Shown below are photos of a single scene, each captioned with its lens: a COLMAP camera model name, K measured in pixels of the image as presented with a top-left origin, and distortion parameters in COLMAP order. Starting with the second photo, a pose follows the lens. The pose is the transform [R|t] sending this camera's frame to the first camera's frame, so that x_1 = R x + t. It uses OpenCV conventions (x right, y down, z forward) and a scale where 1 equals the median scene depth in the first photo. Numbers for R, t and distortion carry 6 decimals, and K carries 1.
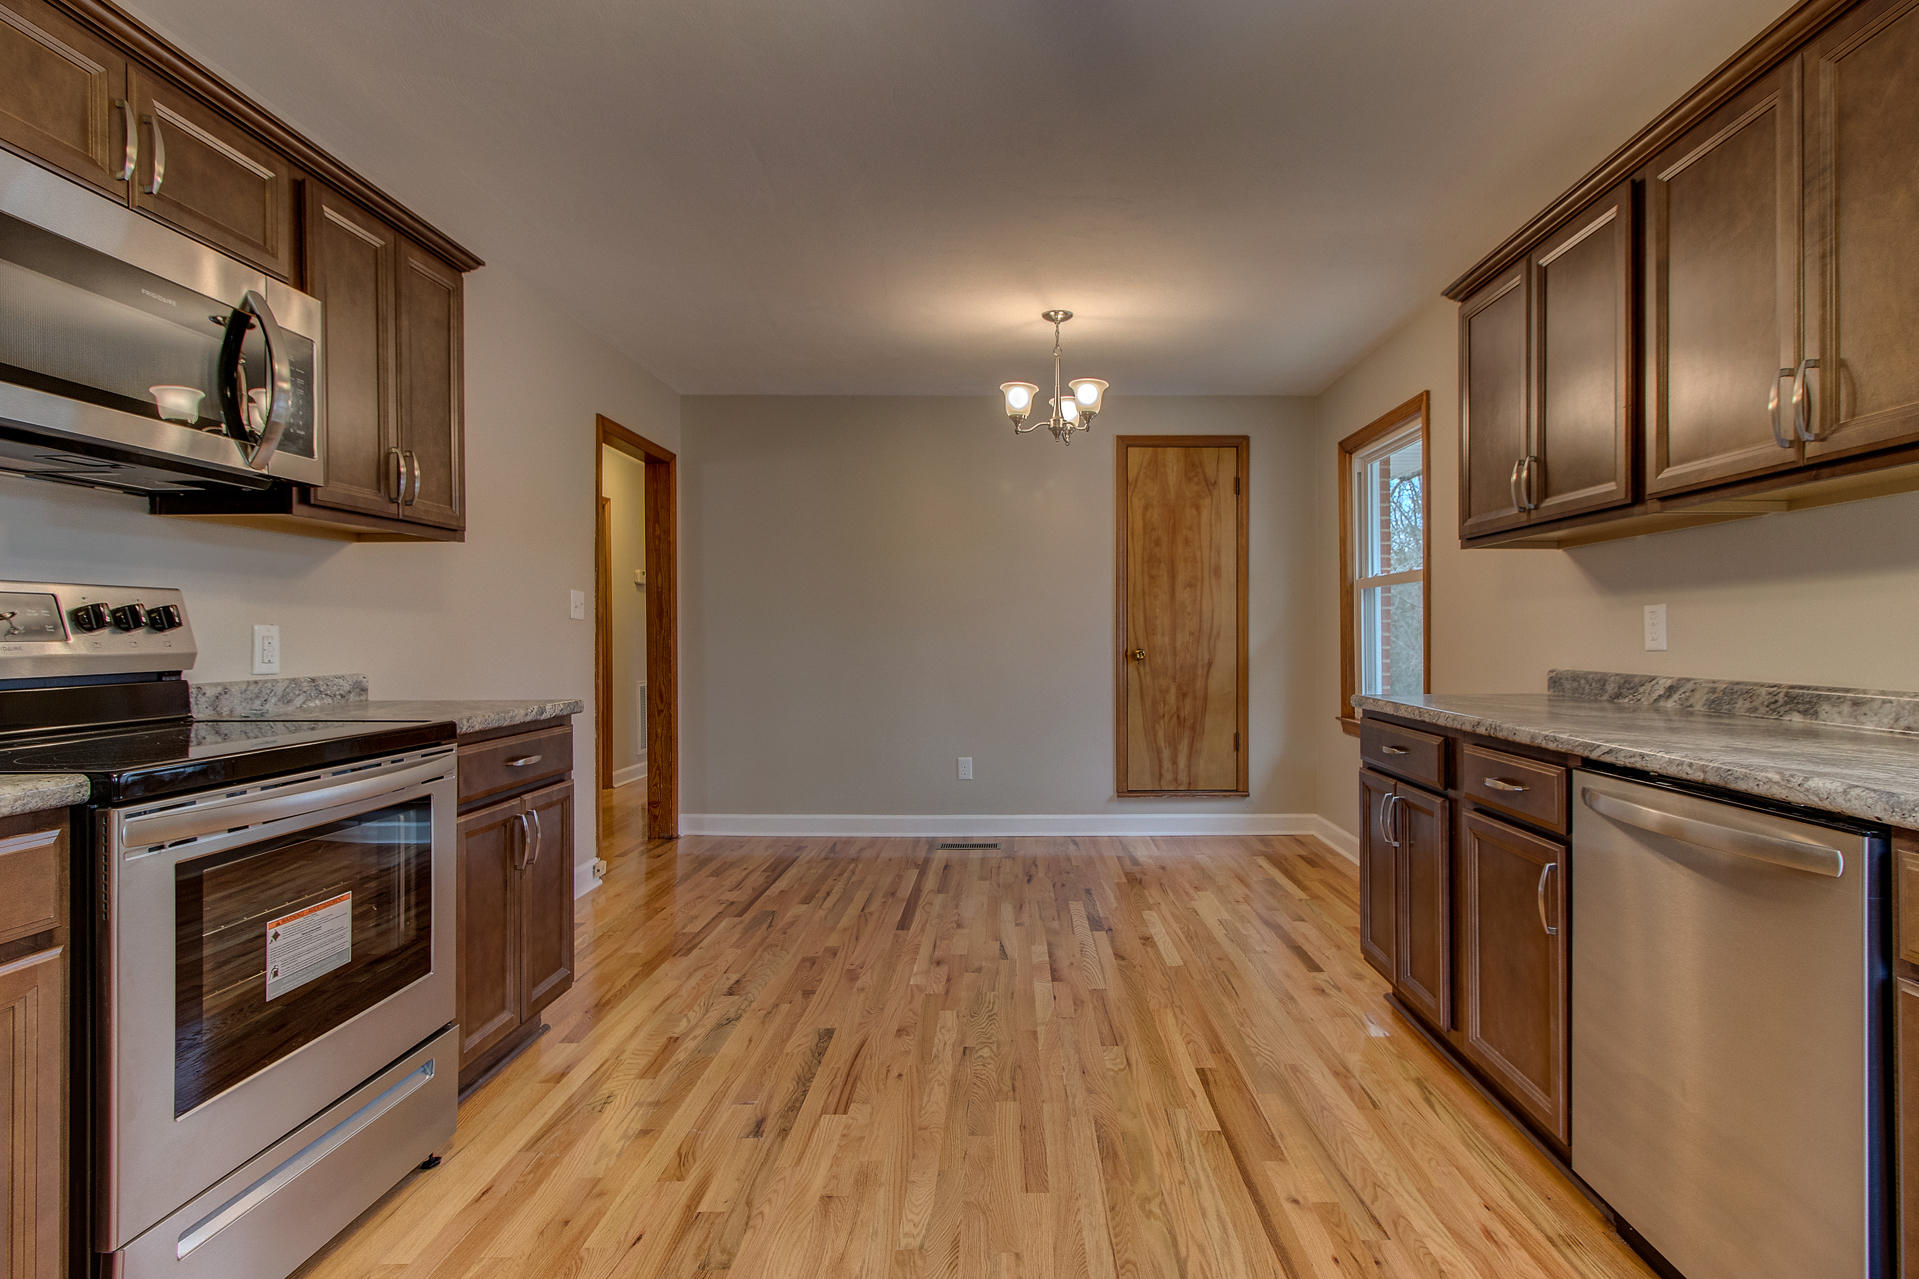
lens RADIAL K [[876.6, 0, 985.5], [0, 876.6, 630.8], [0, 0, 1]] dist [0.000723, -0.000019]
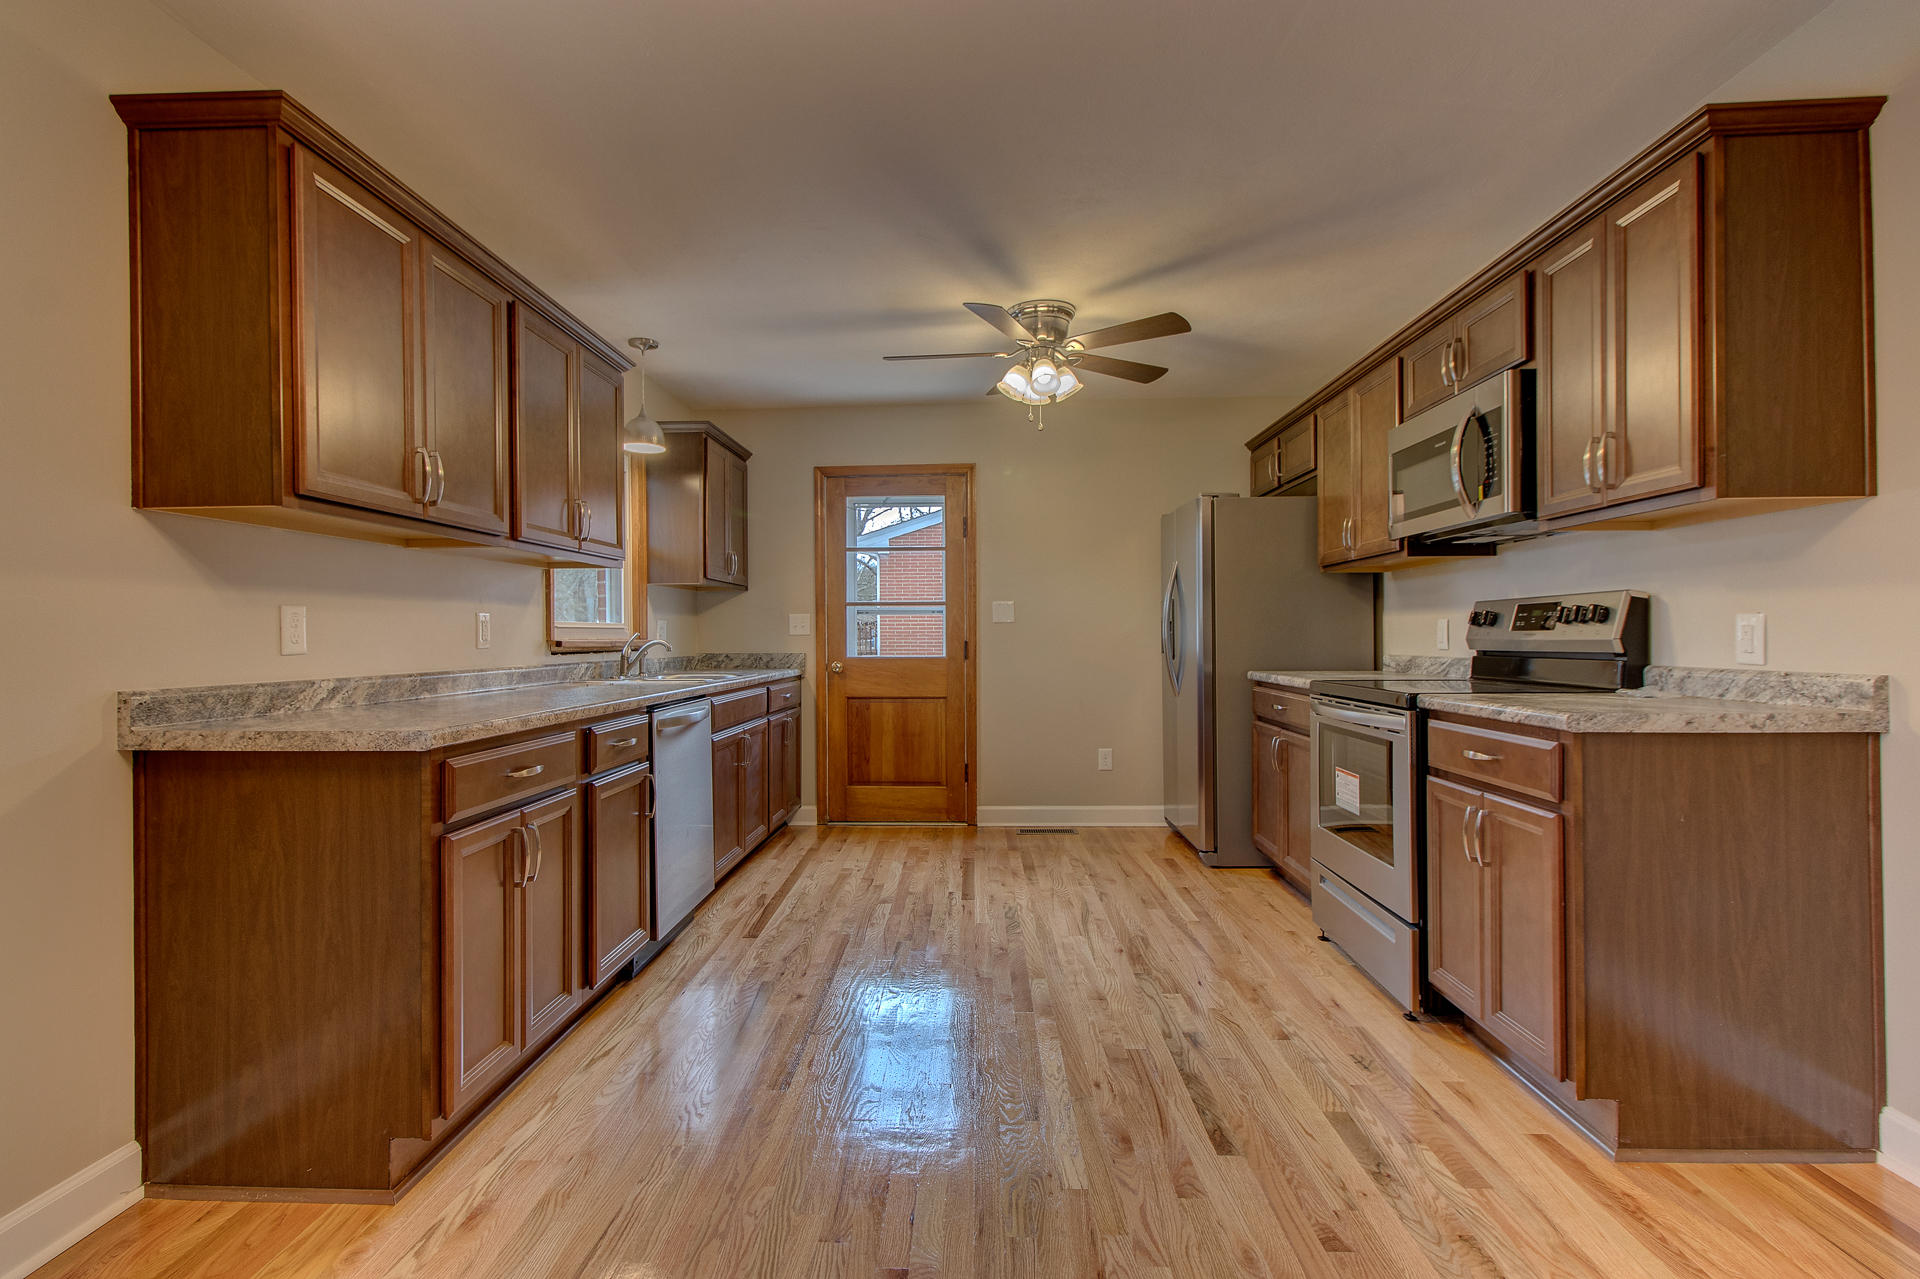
lens RADIAL K [[885.0, 0, 938.8], [0, 885.0, 631.9], [0, 0, 1]] dist [0.001783, -0.000201]
pose [[-0.999803, 0.009697, 0.017321, 0.063693], [0.009552, 0.999919, -0.008398, 0.015019], [-0.017401, -0.008231, -0.999815, 2.269246]]
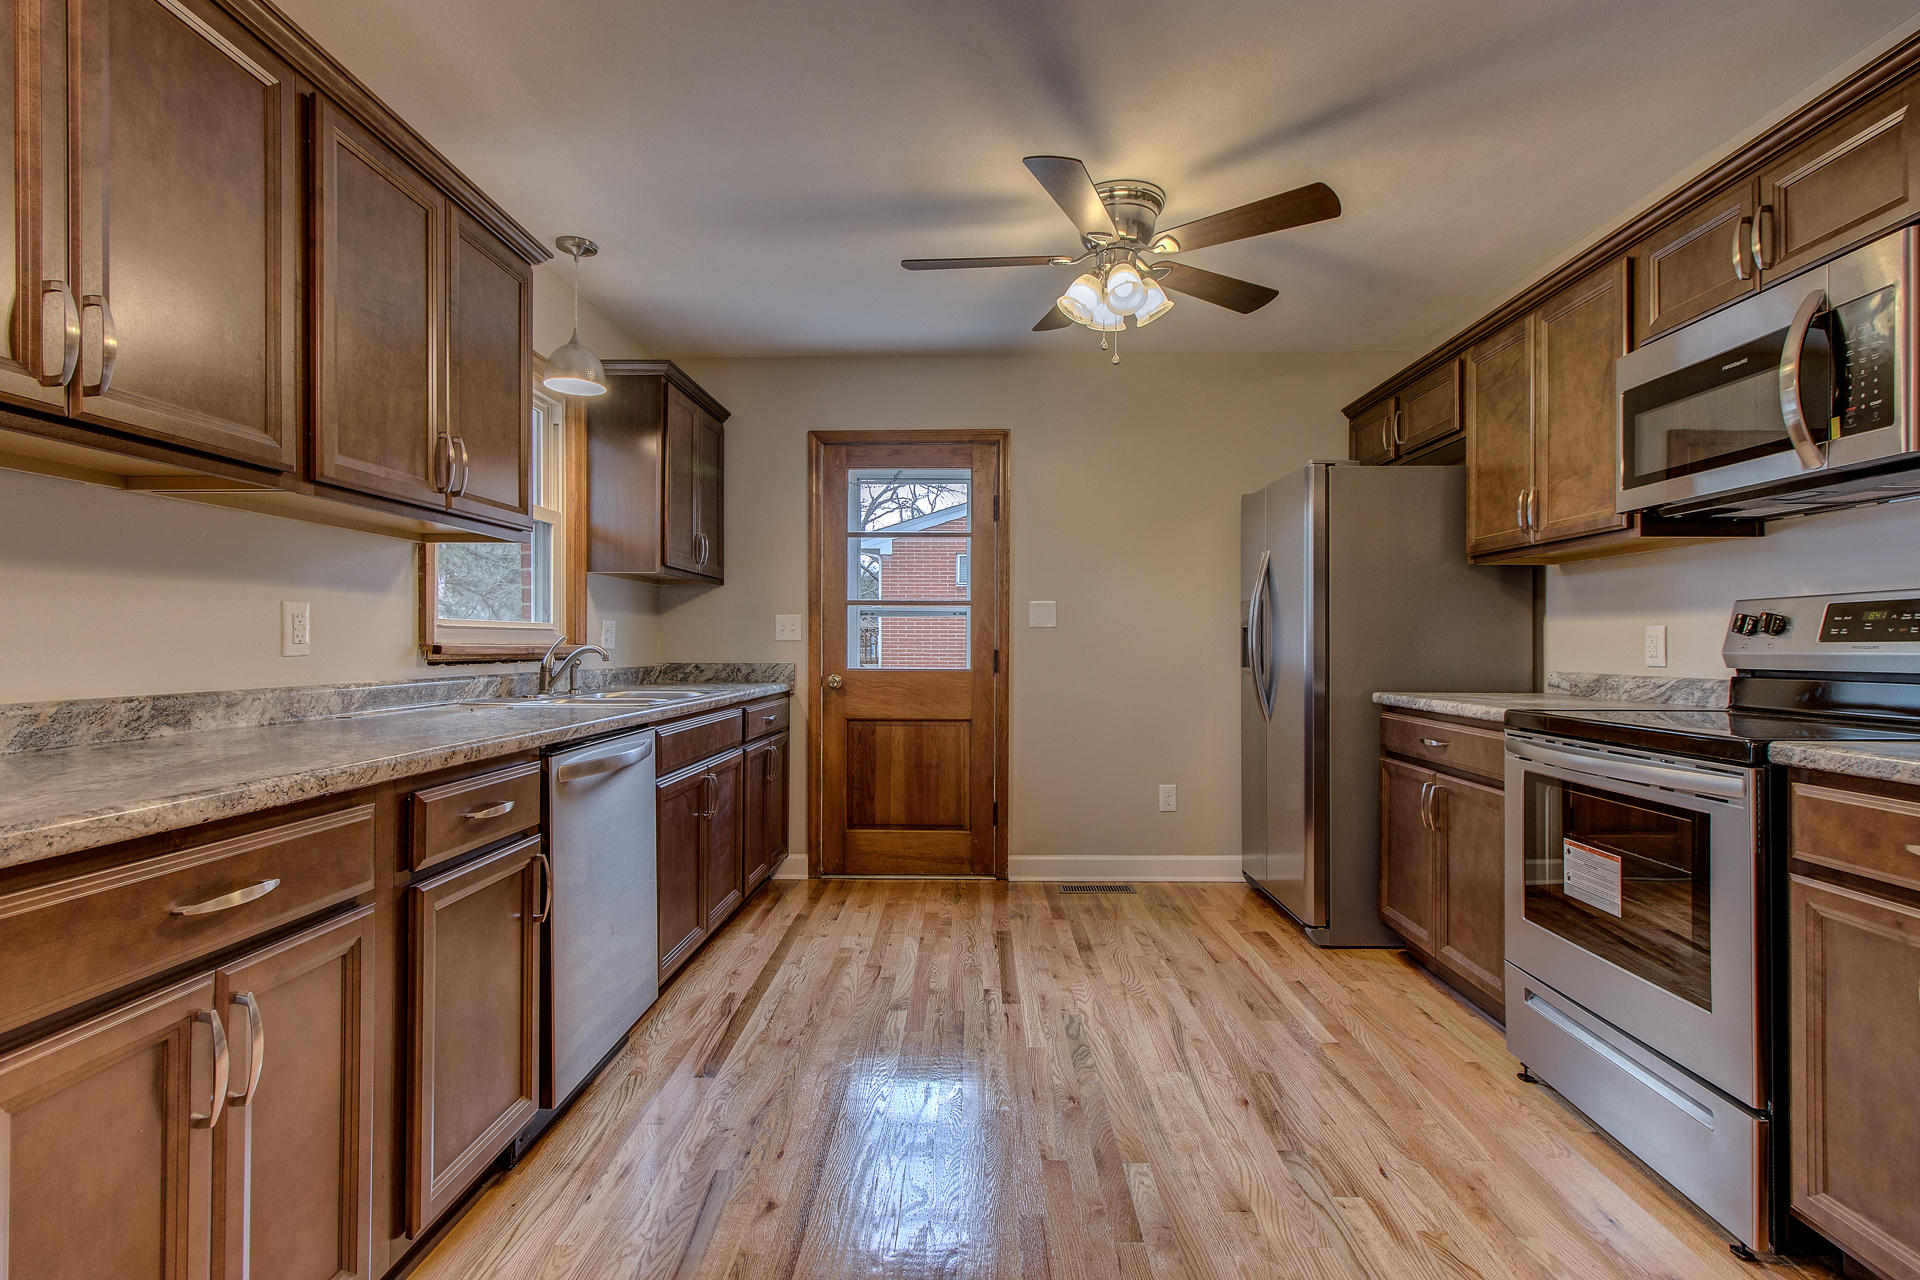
lens RADIAL K [[894.4, 0, 965.4], [0, 894.4, 635.6], [0, 0, 1]] dist [0.000506, 0.000023]
pose [[-0.999921, 0.001476, -0.012456, 0.127305], [0.001642, 0.999910, -0.013308, 0.014917], [0.012435, -0.013327, -0.999834, 1.786012]]
